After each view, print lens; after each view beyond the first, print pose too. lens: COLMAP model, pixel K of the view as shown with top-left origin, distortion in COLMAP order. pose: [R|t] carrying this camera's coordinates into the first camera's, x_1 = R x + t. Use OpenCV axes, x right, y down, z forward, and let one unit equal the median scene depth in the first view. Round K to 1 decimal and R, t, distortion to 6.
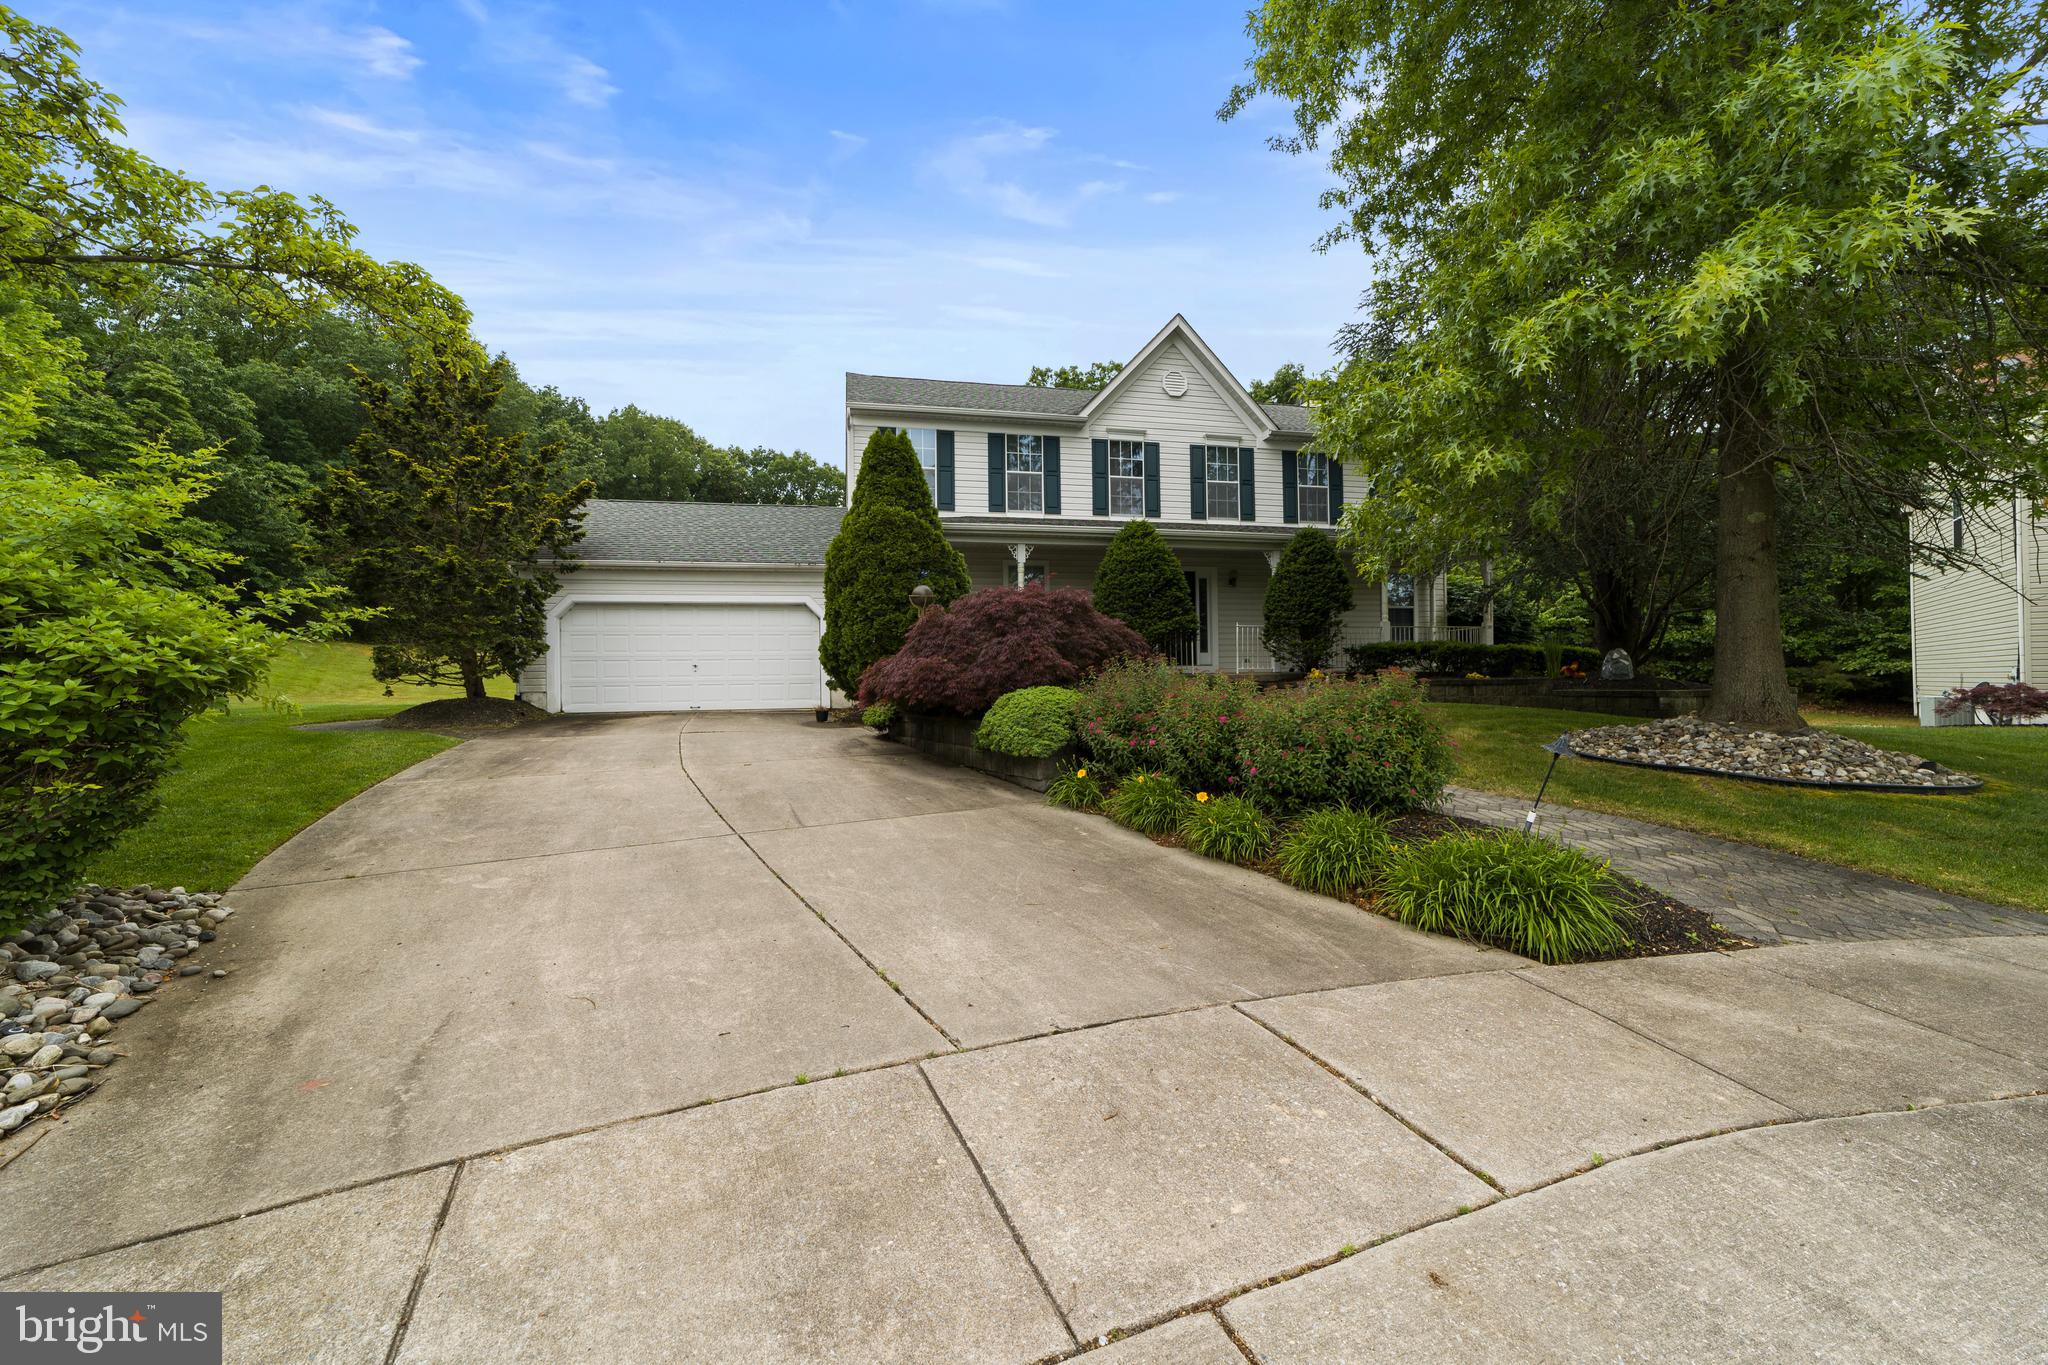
lens RADIAL K [[796.7, 0, 1020.8], [0, 796.7, 675.5], [0, 0, 1]] dist [-0.001685, 0.000060]
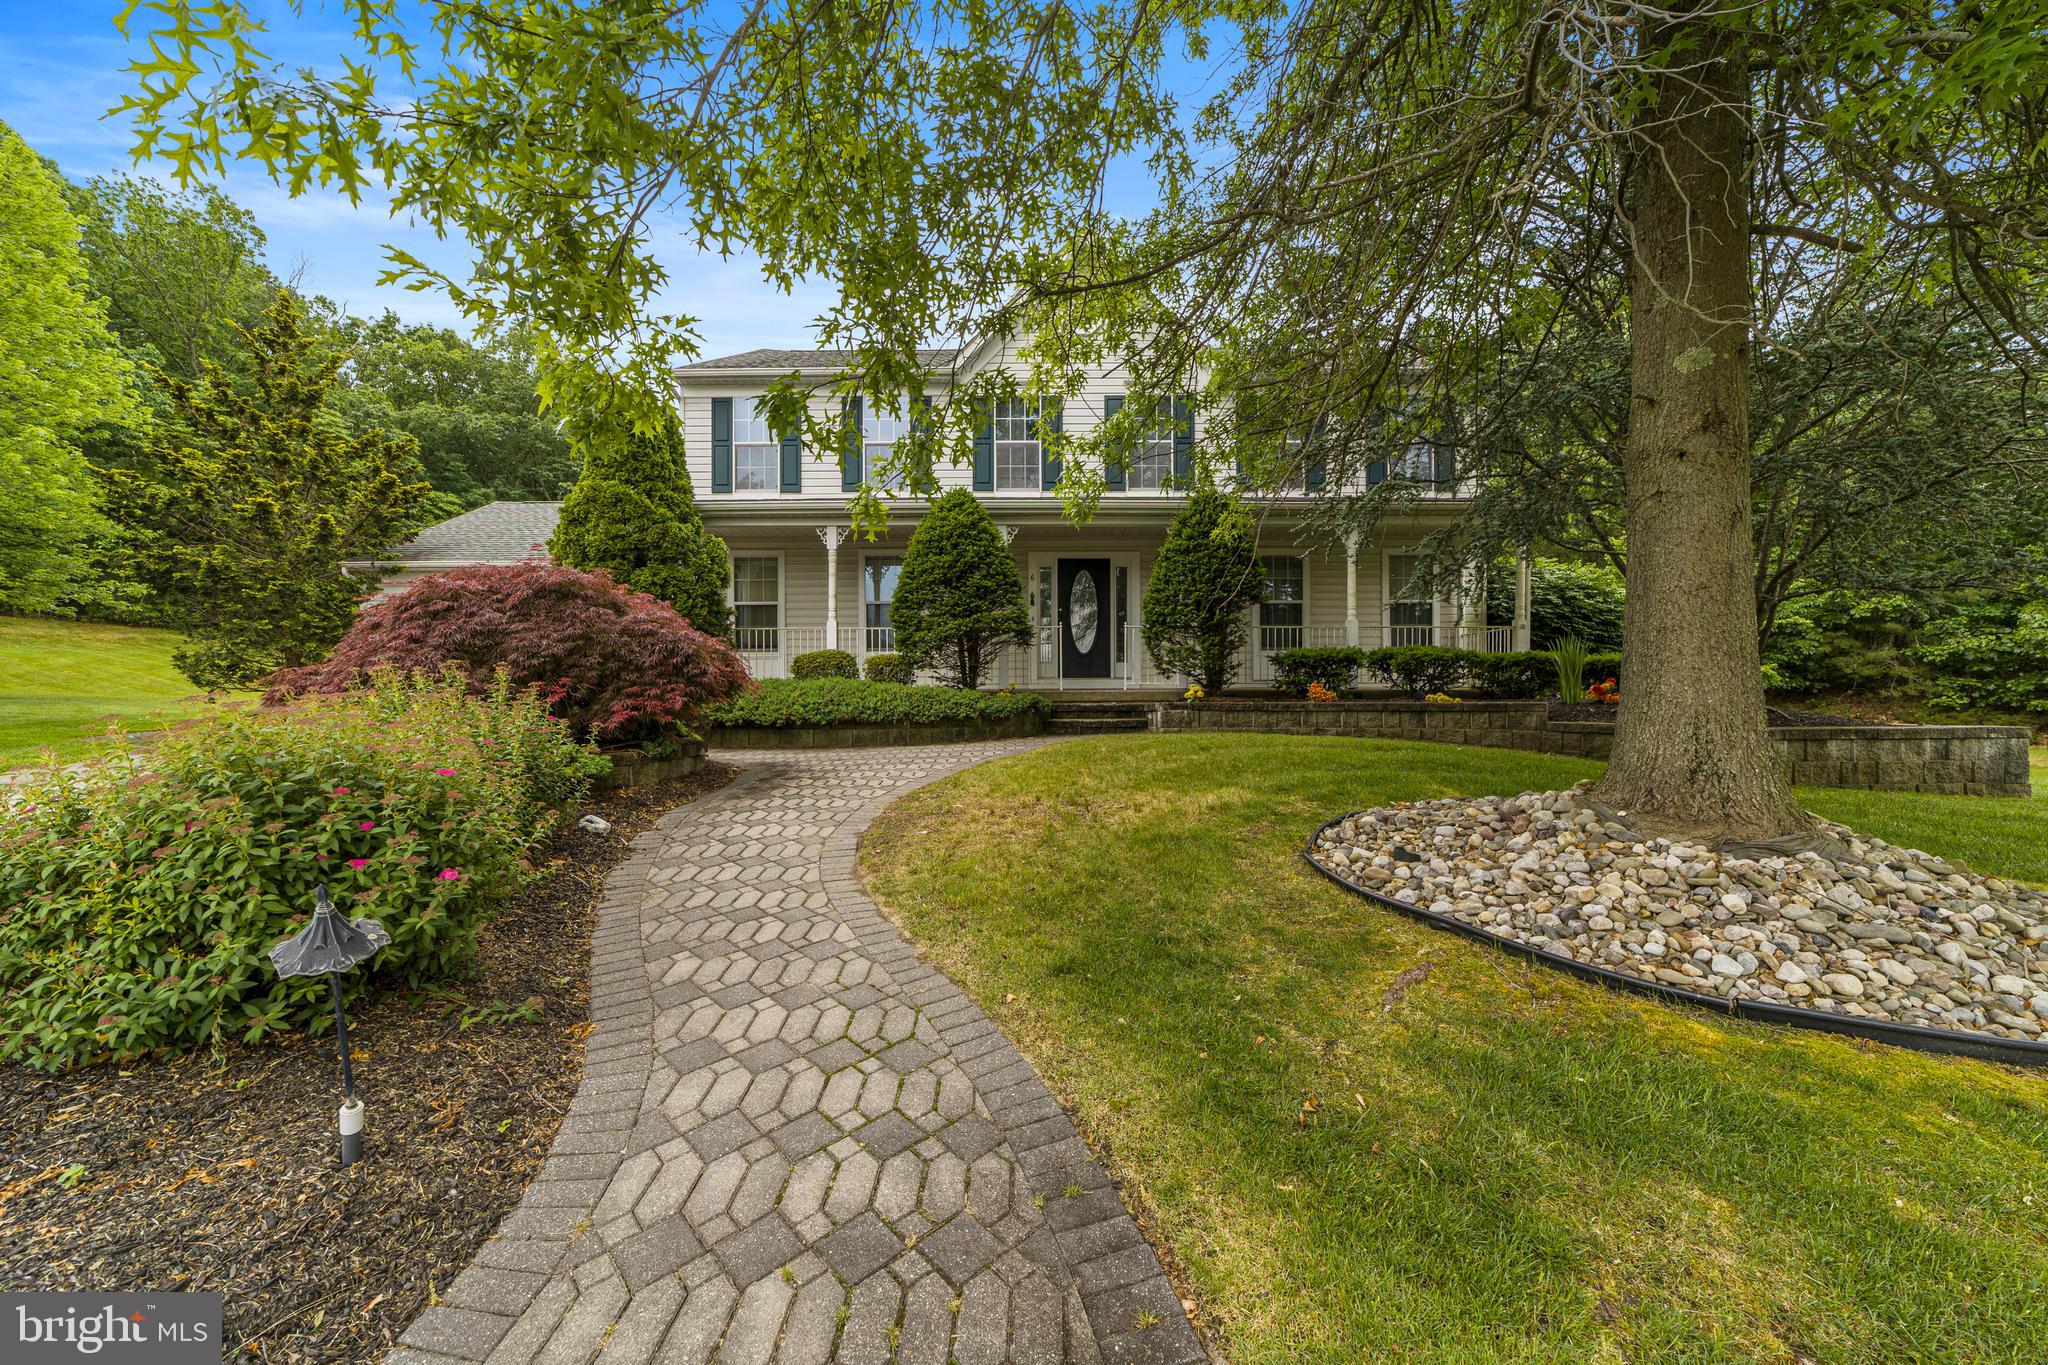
lens RADIAL K [[796.7, 0, 1019.4], [0, 796.7, 684.3], [0, 0, 1]] dist [-0.001685, 0.000060]
pose [[0.974459, 0.008876, -0.224389, 0.153783], [-0.009535, 0.999953, -0.001854, -0.002651], [0.224362, 0.003946, 0.974498, 0.110348]]
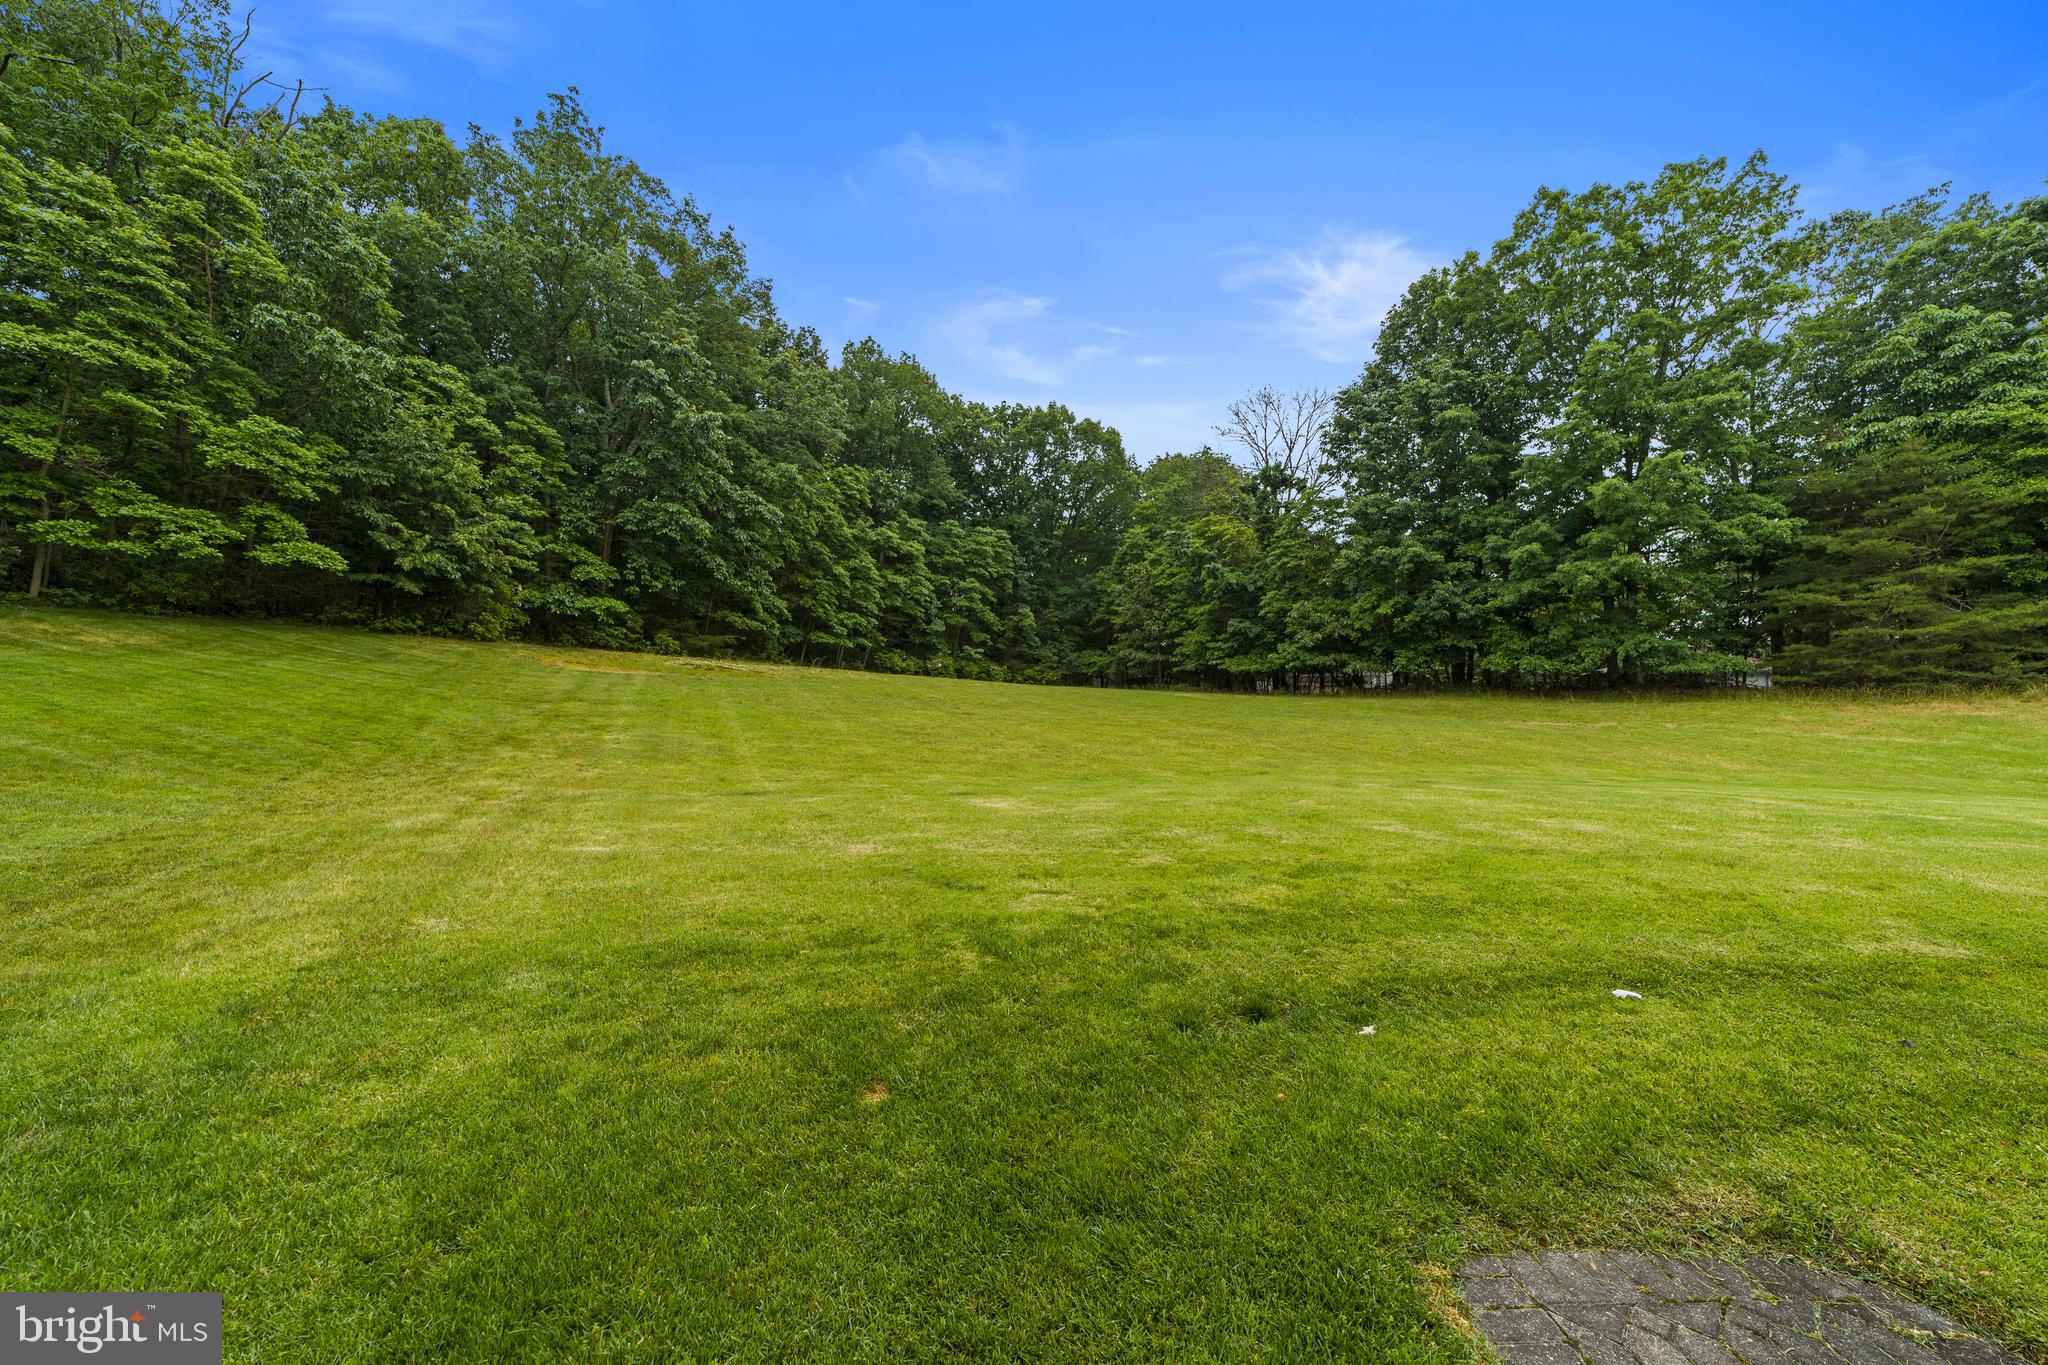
lens RADIAL K [[796.7, 0, 1027.3], [0, 796.7, 676.5], [0, 0, 1]] dist [-0.001685, 0.000060]
pose [[0.984000, 0.010784, -0.177844, -0.418464], [-0.011782, 0.999920, -0.004554, -0.017728], [0.177781, 0.006577, 0.984048, 0.563214]]
